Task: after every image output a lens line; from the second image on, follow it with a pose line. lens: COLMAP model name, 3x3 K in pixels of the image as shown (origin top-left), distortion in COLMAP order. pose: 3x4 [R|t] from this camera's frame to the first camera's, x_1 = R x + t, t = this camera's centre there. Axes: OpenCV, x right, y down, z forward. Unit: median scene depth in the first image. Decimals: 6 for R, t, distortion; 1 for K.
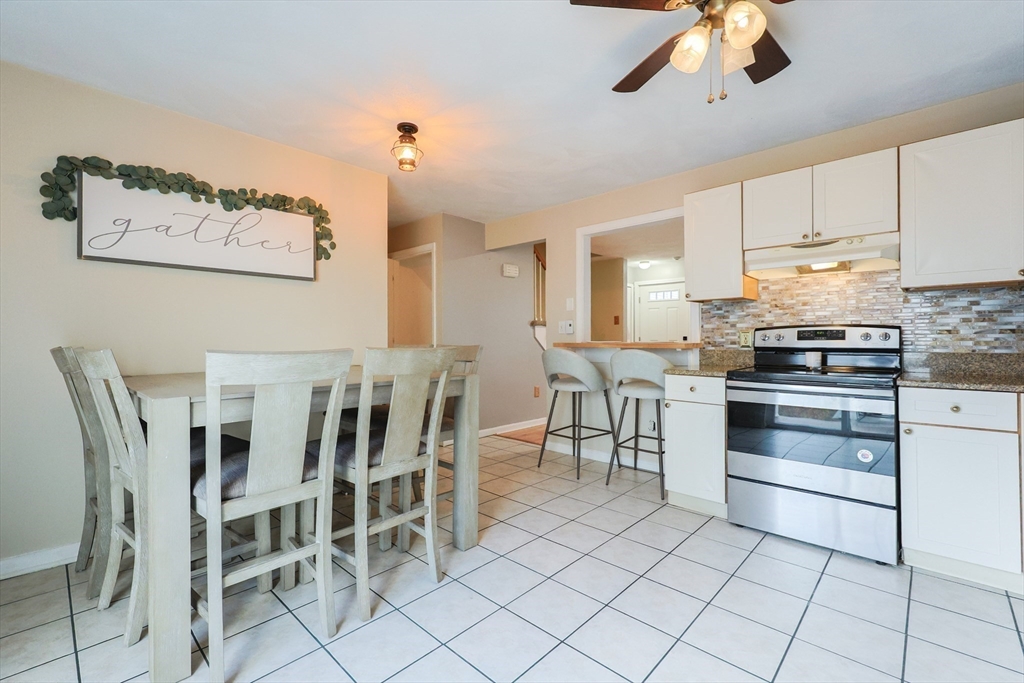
lens RADIAL K [[441.3, 0, 524.6], [0, 441.3, 339.7], [0, 0, 1]] dist [0.000232, 0.000023]
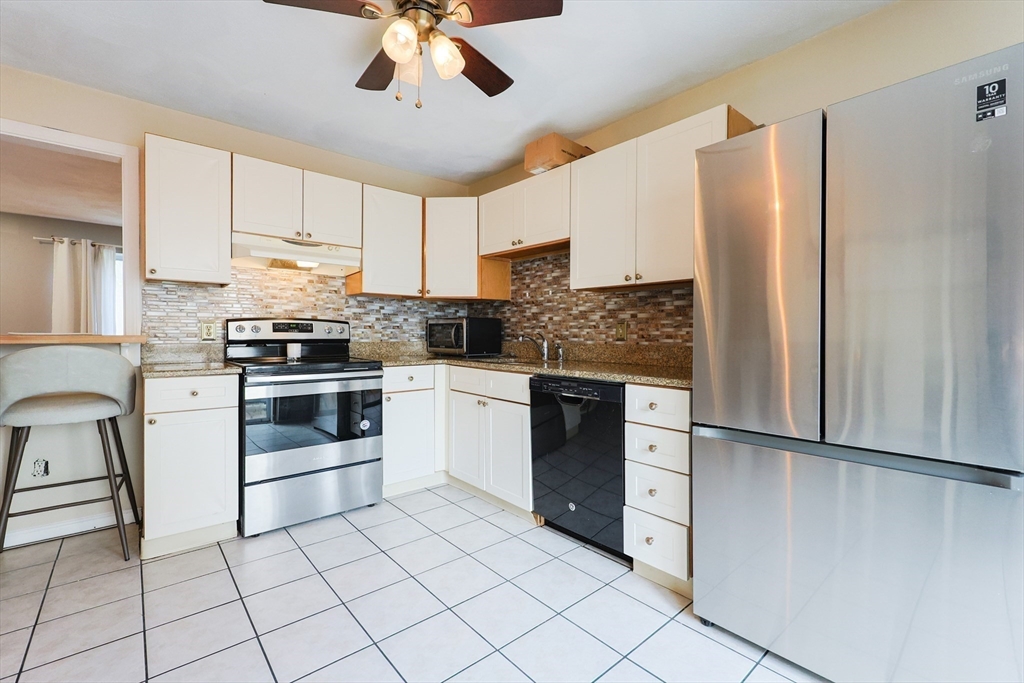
lens RADIAL K [[443.9, 0, 513.8], [0, 443.9, 337.0], [0, 0, 1]] dist [0.001724, 0.000043]
pose [[0.108698, -0.005177, 0.994061, -0.398766], [-0.007000, 0.999958, 0.005973, 0.002309], [-0.994050, -0.007608, 0.108657, 0.407592]]
